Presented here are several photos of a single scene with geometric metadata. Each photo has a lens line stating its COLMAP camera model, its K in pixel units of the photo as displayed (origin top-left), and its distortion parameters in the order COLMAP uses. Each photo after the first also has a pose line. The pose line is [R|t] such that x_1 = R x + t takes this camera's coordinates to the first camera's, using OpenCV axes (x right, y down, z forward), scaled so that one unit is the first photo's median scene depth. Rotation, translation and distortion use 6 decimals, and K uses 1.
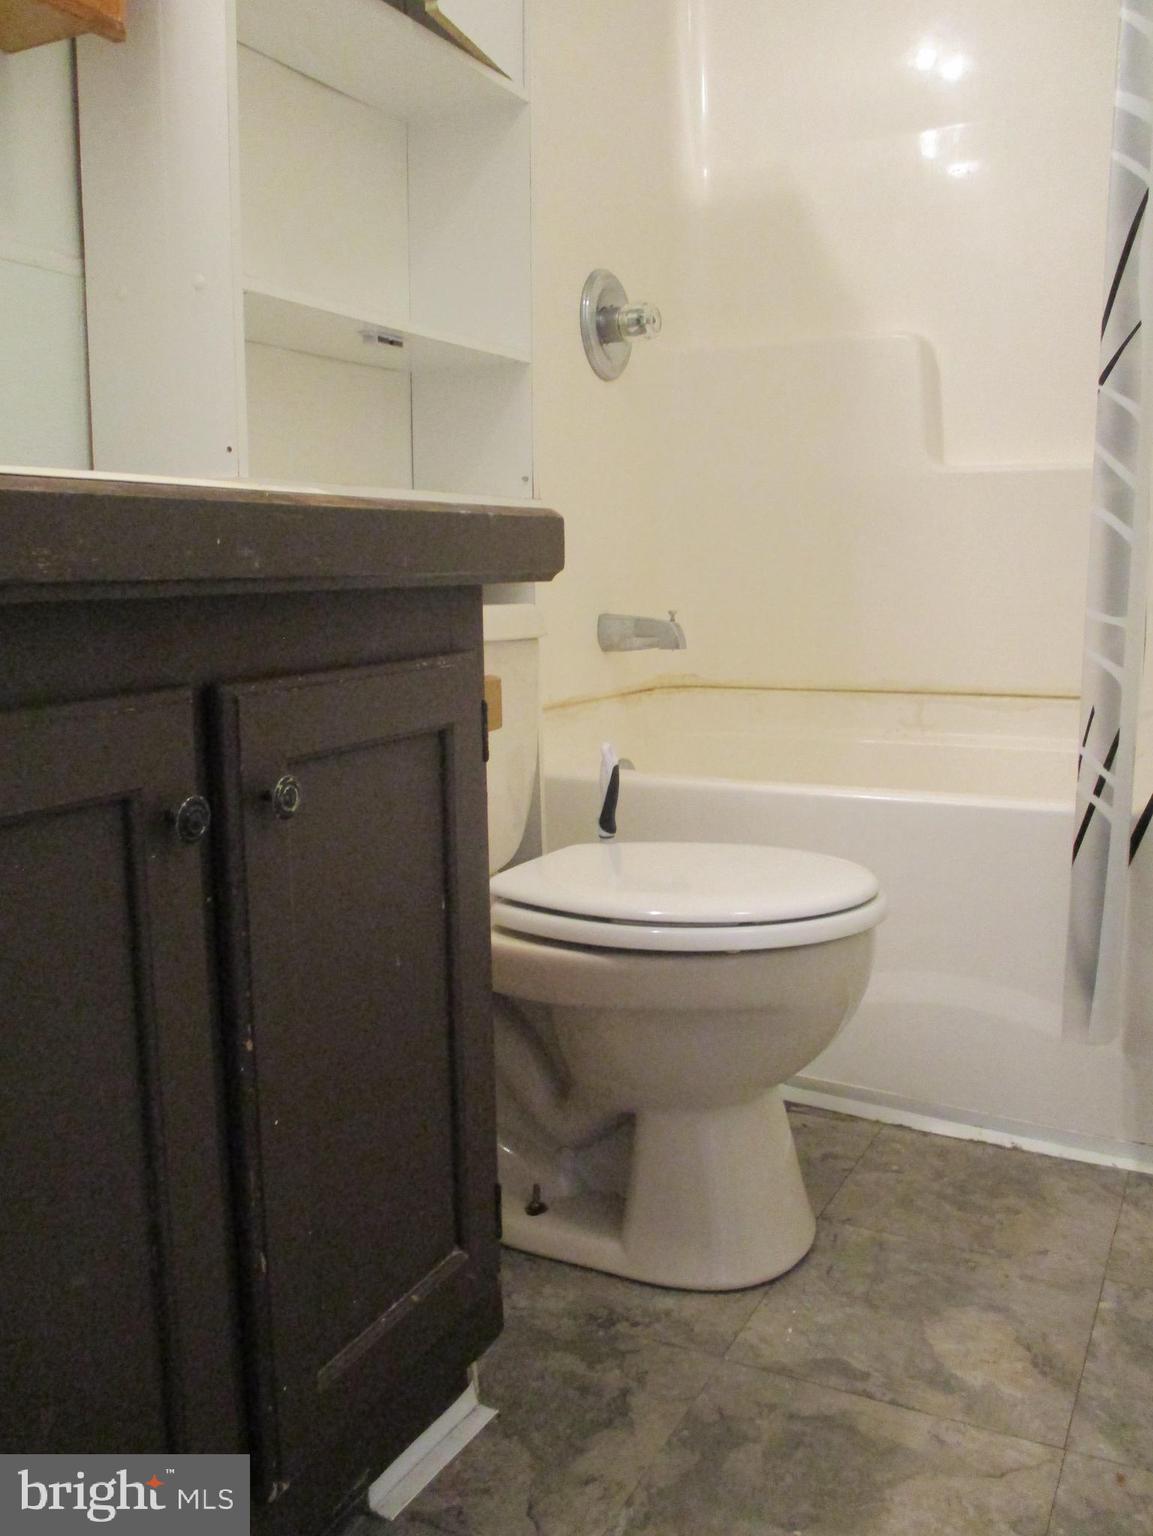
lens RADIAL K [[1335.9, 0, 576.5], [0, 1335.9, 768.0], [0, 0, 1]] dist [-0.012796, 0.000365]
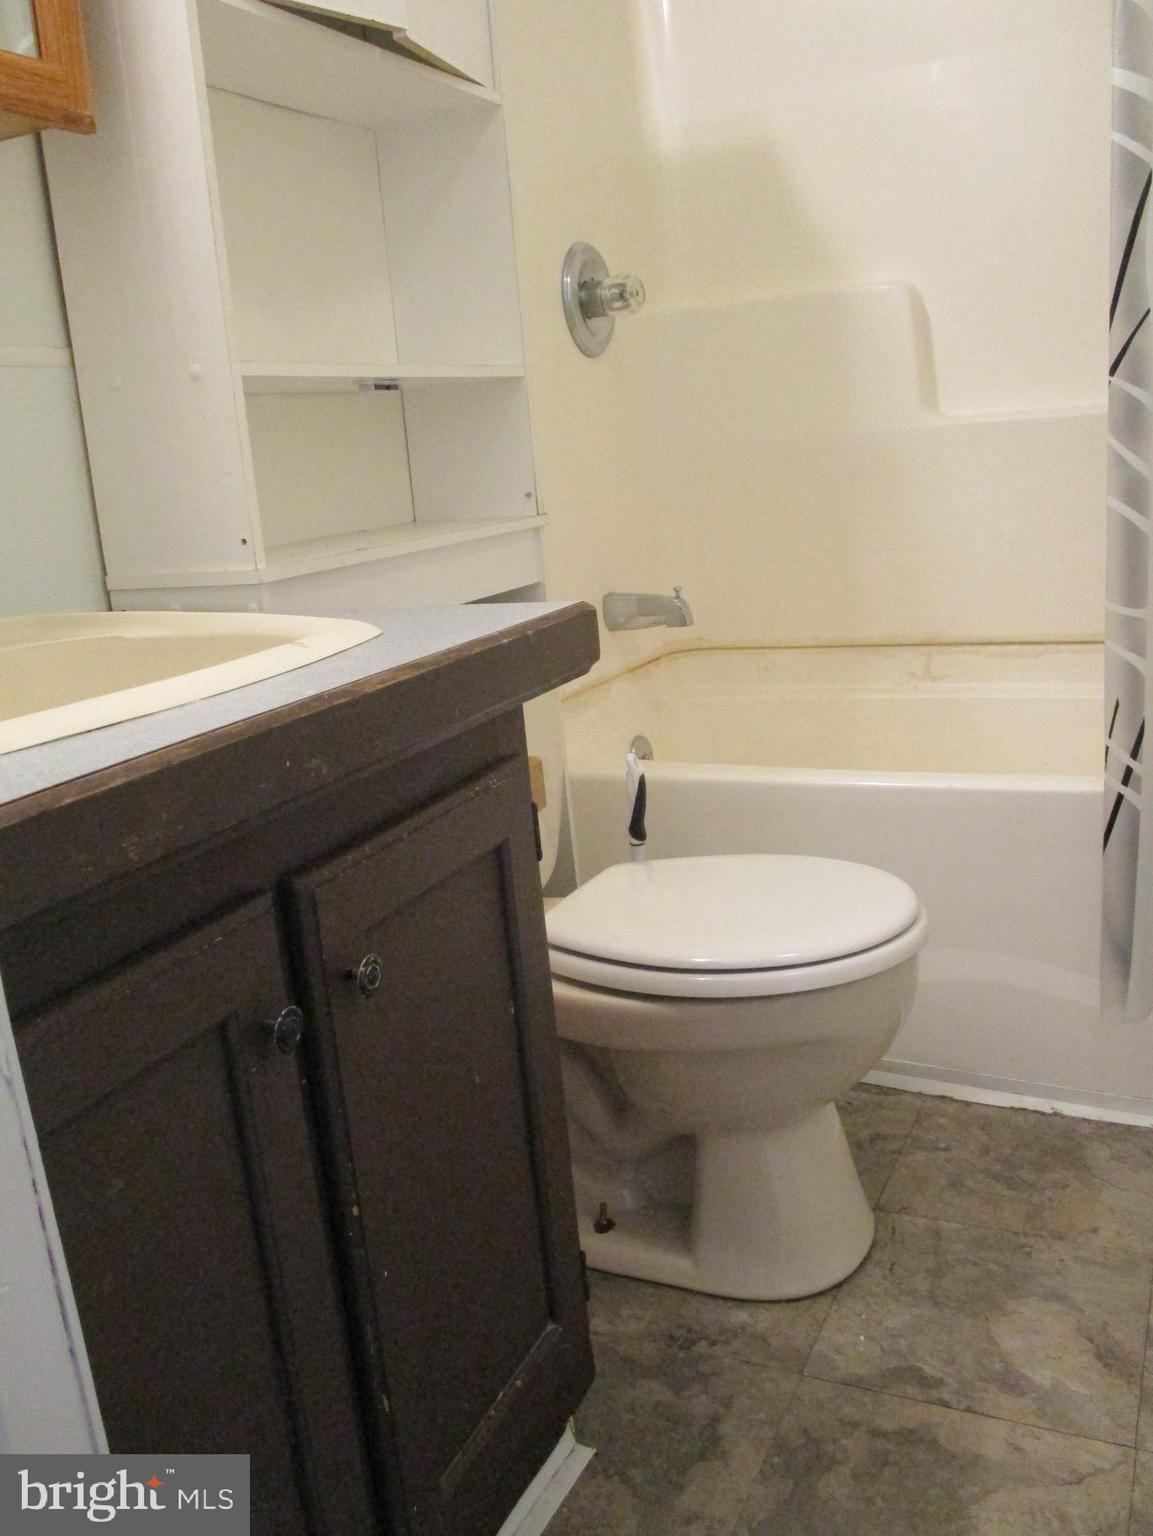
lens RADIAL K [[1335.9, 0, 576.5], [0, 1335.9, 768.0], [0, 0, 1]] dist [-0.012796, 0.000365]
pose [[0.996661, -0.081396, 0.006496, -0.032568], [0.080483, 0.992673, 0.090130, -0.129747], [-0.013784, -0.089306, 0.995909, 0.000024]]
